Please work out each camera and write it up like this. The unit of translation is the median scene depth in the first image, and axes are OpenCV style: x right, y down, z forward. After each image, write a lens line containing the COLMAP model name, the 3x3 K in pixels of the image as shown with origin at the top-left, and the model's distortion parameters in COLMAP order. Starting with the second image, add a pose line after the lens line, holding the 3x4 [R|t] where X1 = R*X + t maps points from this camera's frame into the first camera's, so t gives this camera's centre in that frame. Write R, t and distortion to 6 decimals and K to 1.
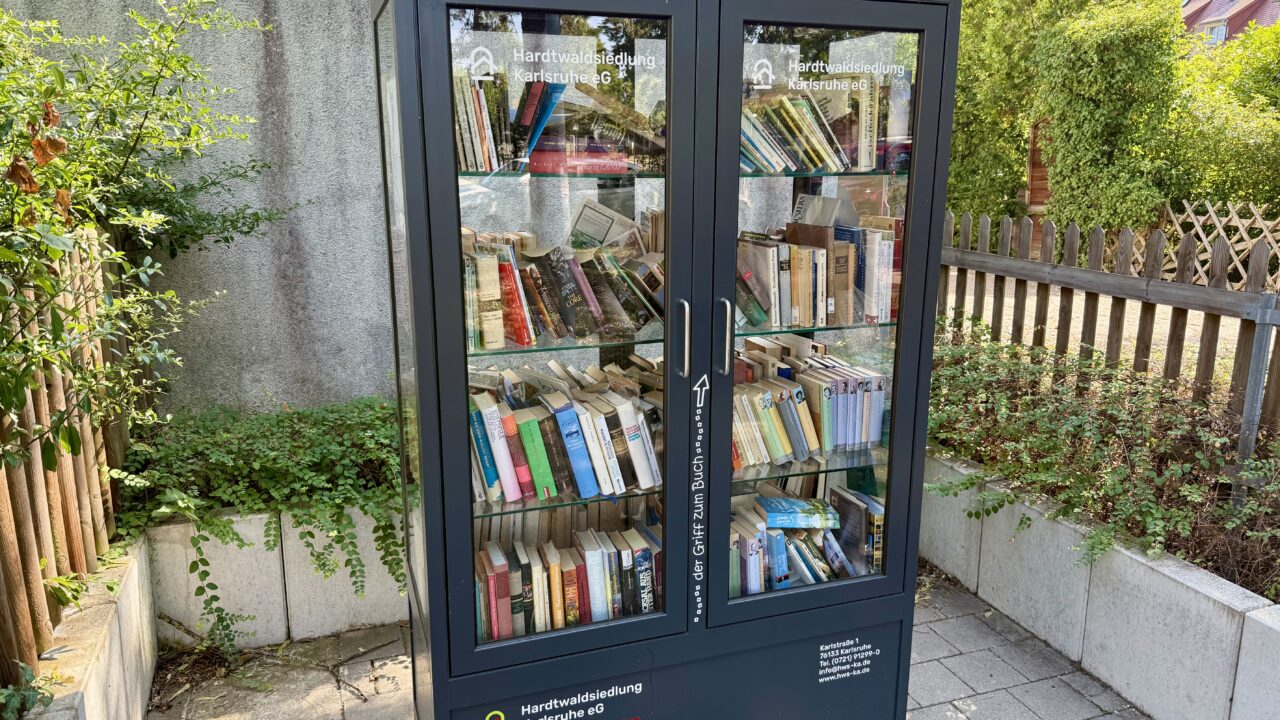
lens RADIAL K [[898.8, 0, 647.5], [0, 898.8, 364.4], [0, 0, 1]] dist [0.039321, -0.003374]
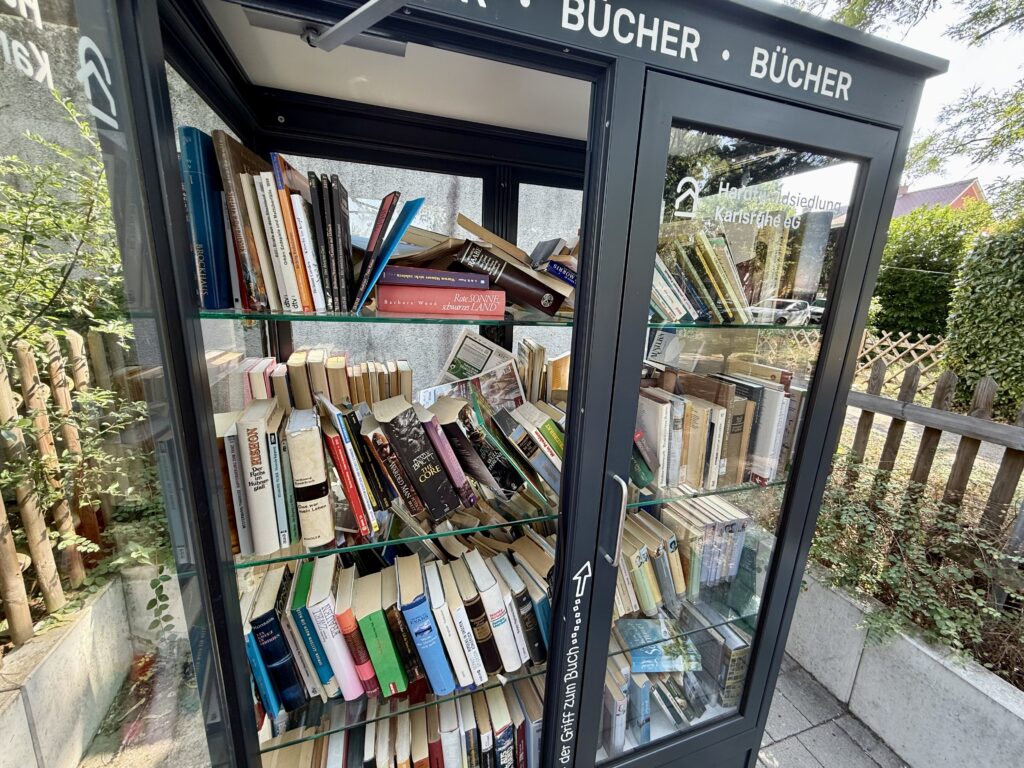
lens RADIAL K [[409.9, 0, 512.0], [0, 409.9, 384.0], [0, 0, 1]] dist [-0.000669, 0.000393]
pose [[0.999025, 0.042626, -0.011495, -0.008033], [-0.042601, 0.999089, 0.002413, -0.141680], [0.011588, -0.001921, 0.999931, 0.587218]]
